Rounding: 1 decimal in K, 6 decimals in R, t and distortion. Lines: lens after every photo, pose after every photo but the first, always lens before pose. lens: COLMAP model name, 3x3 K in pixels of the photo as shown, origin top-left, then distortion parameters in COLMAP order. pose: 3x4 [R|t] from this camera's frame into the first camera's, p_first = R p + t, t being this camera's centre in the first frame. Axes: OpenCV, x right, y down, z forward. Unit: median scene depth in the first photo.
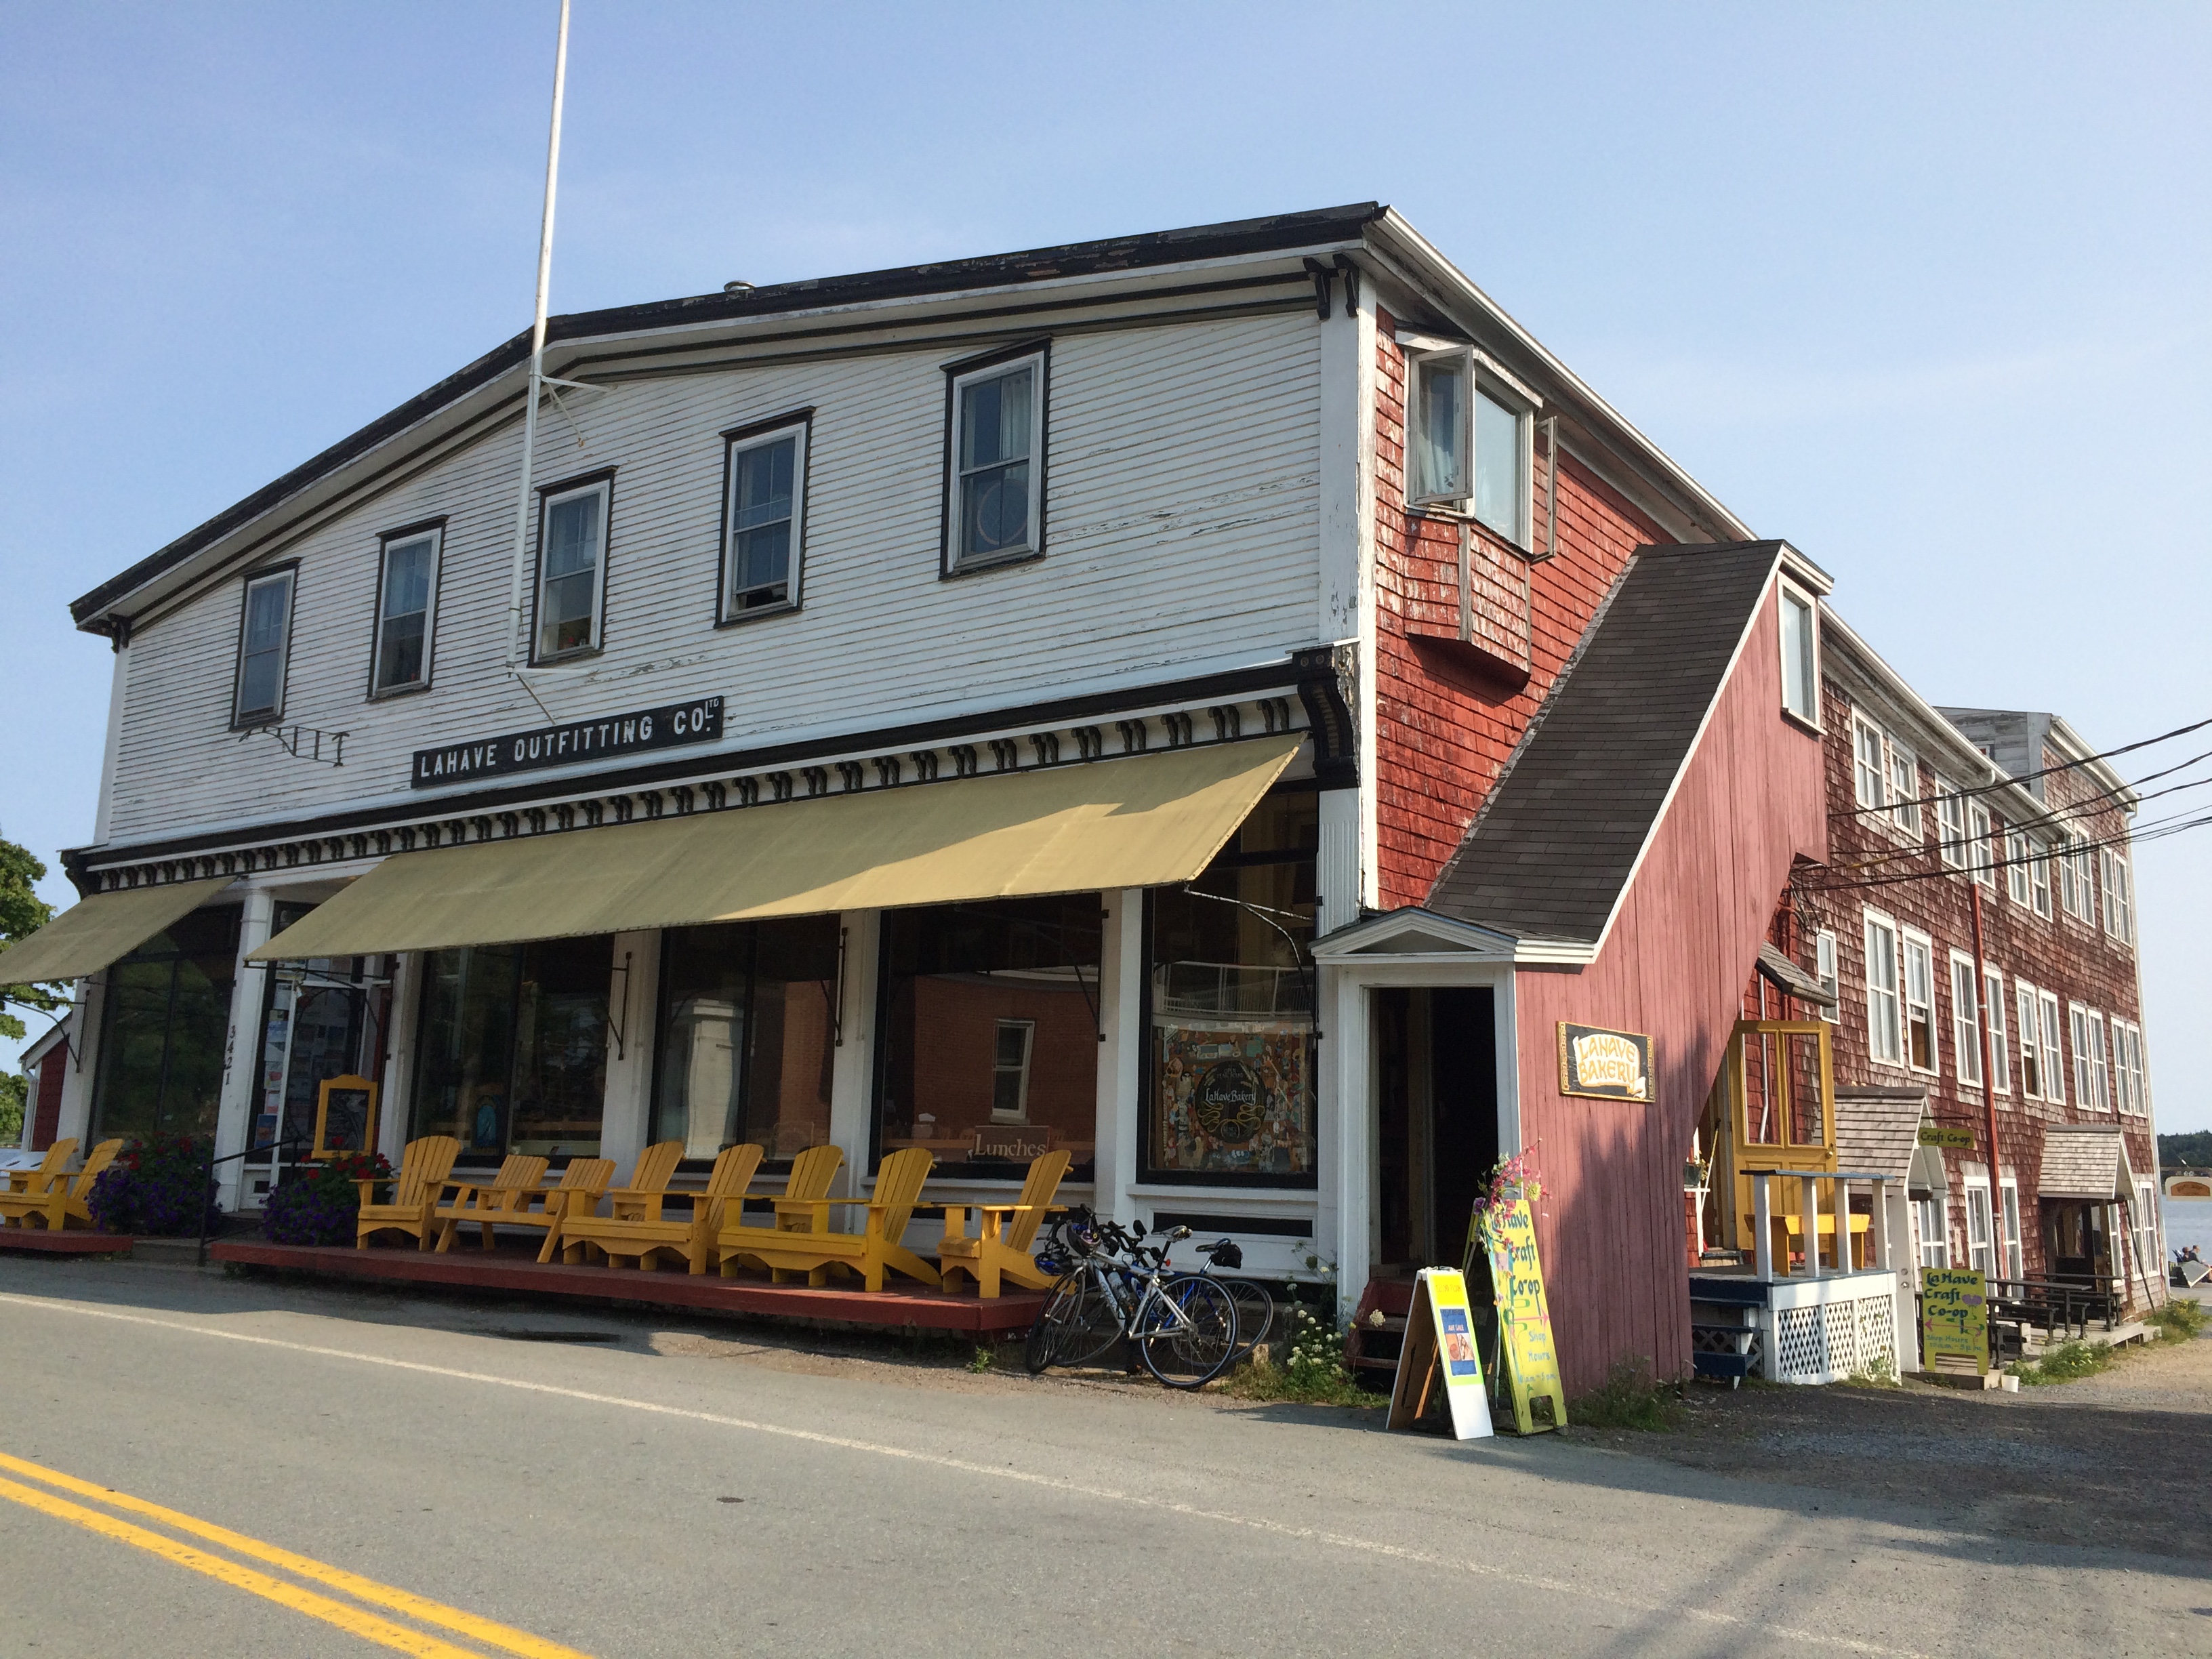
lens RADIAL K [[1852.5, 0, 1110.3], [0, 1852.5, 824.7], [0, 0, 1]] dist [0.055980, 0.000412]
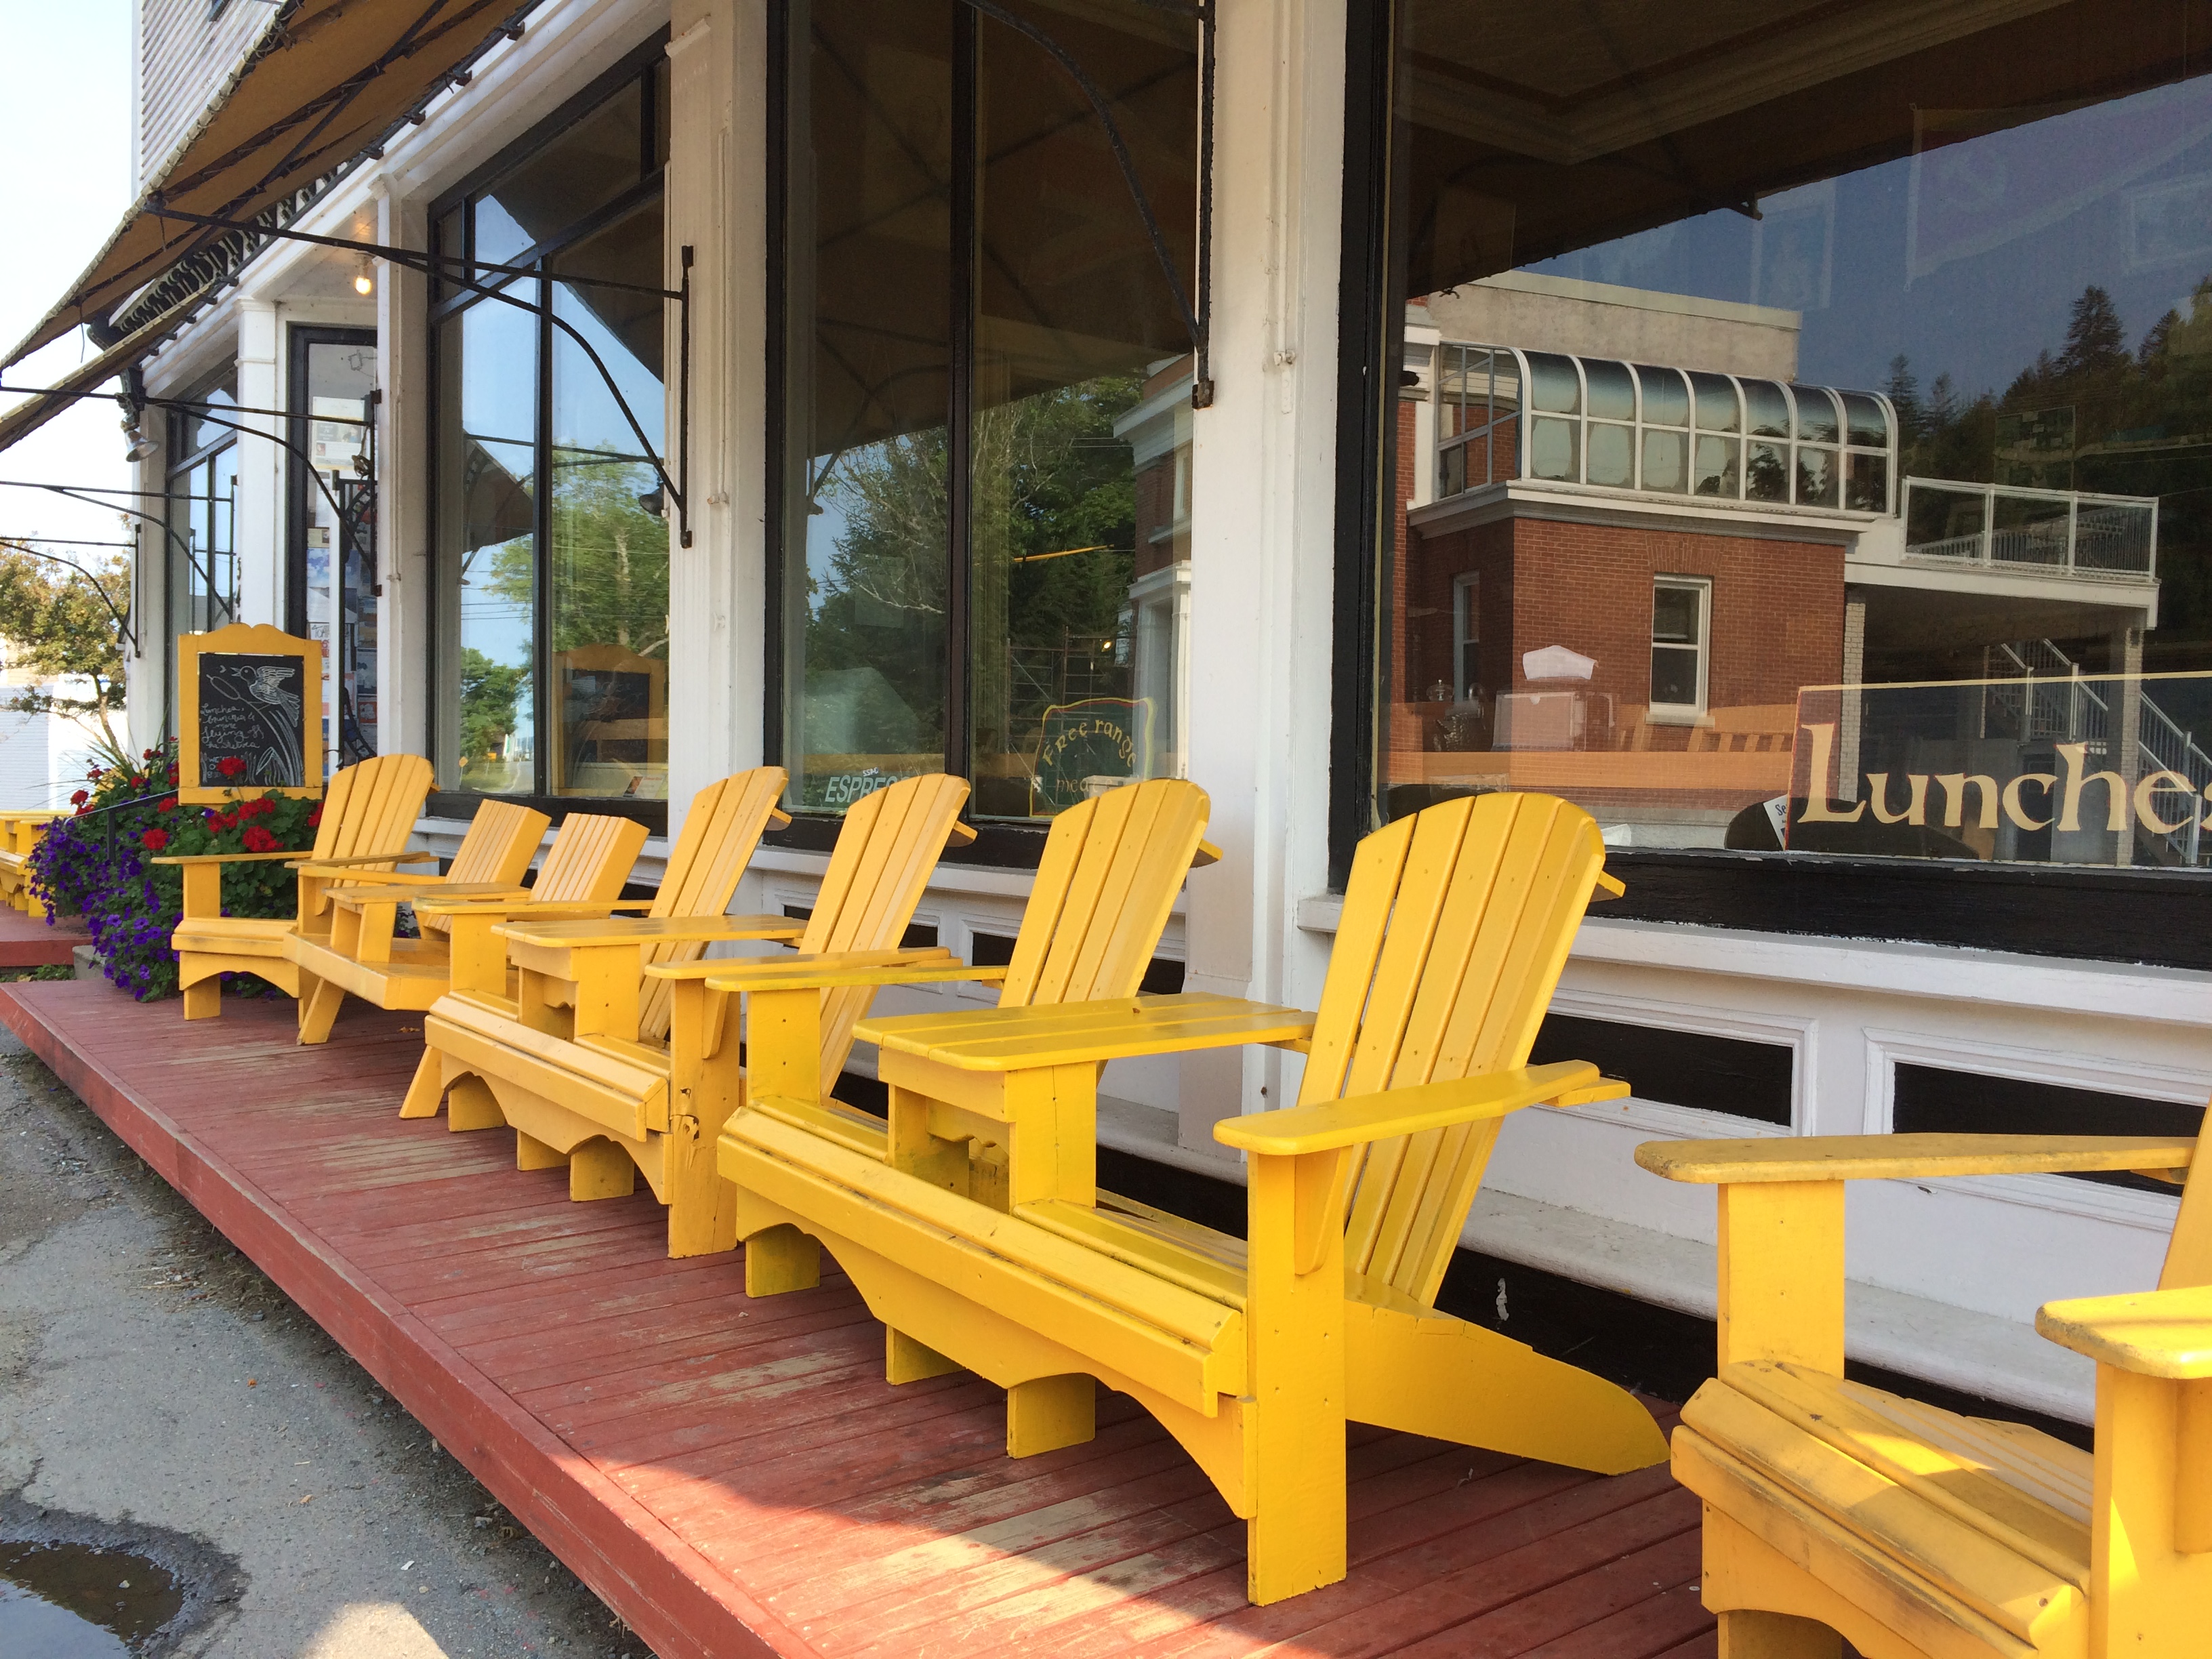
lens RADIAL K [[1852.5, 0, 1110.6], [0, 1852.5, 821.7], [0, 0, 1]] dist [0.055980, 0.000412]
pose [[0.950452, -0.000431, -0.310871, -0.078891], [0.062576, 0.979796, 0.189961, 0.128160], [0.304508, -0.200001, 0.931275, 0.752389]]
